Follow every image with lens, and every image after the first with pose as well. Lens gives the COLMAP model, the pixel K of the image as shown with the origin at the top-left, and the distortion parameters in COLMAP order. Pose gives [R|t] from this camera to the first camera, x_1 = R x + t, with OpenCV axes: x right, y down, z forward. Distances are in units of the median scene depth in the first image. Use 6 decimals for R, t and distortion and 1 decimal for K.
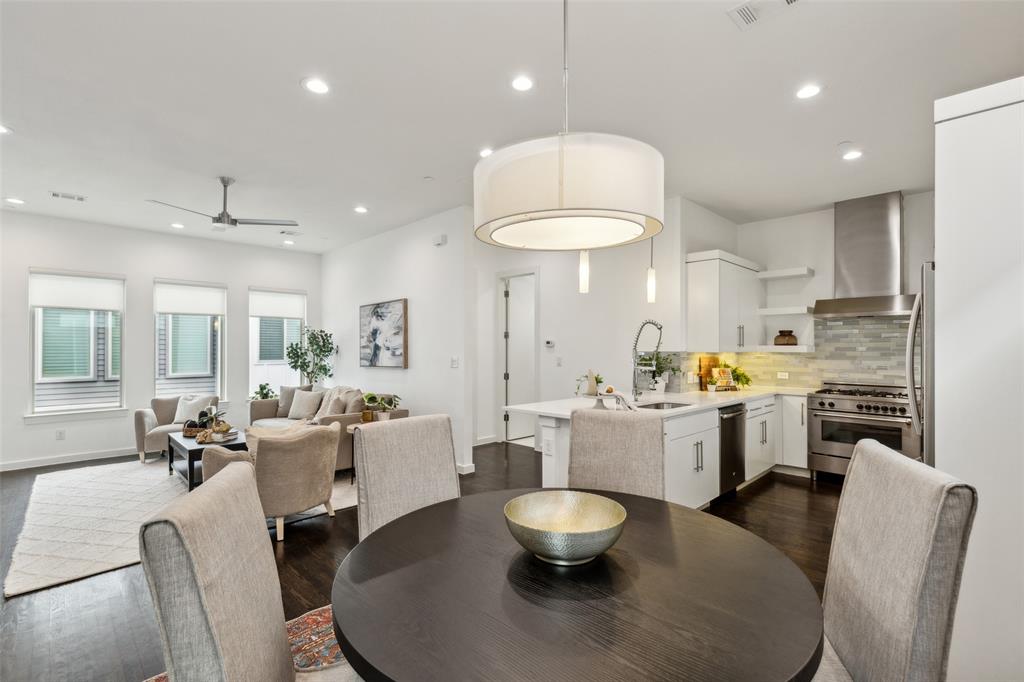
lens RADIAL K [[459.4, 0, 512.0], [0, 459.4, 341.0], [0, 0, 1]] dist [-0.000799, -0.000579]
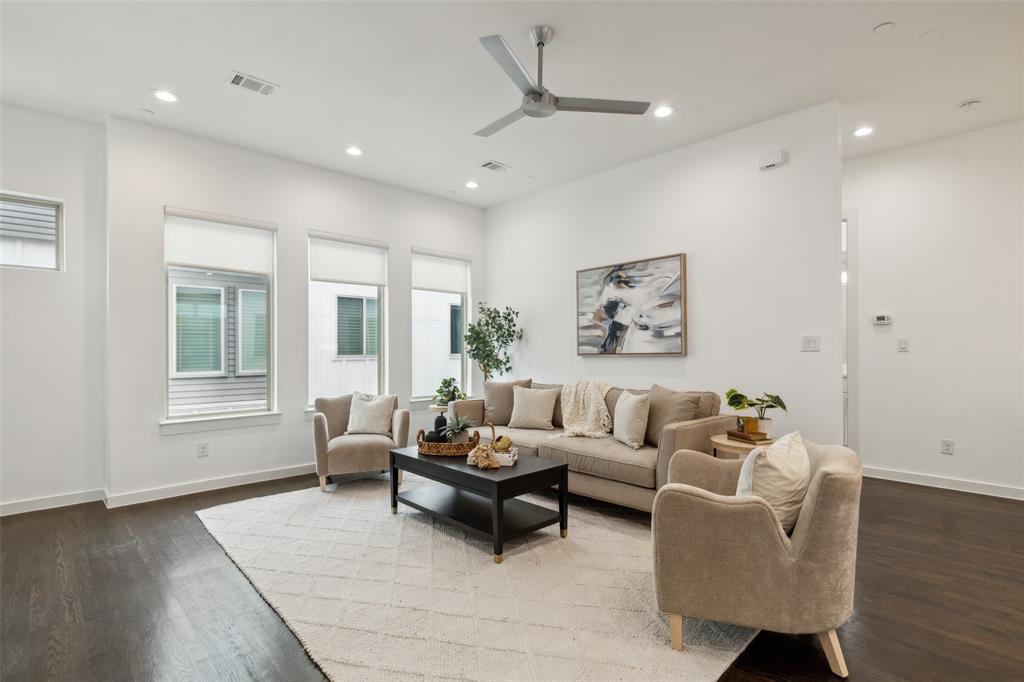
lens RADIAL K [[505.8, 0, 512.0], [0, 505.8, 341.0], [0, 0, 1]] dist [0.002349, 0.000095]
pose [[0.999350, -0.002567, -0.035966, -0.448267], [0.002590, 0.999996, 0.000574, 0.036332], [0.035964, -0.000666, 0.999353, 0.225591]]
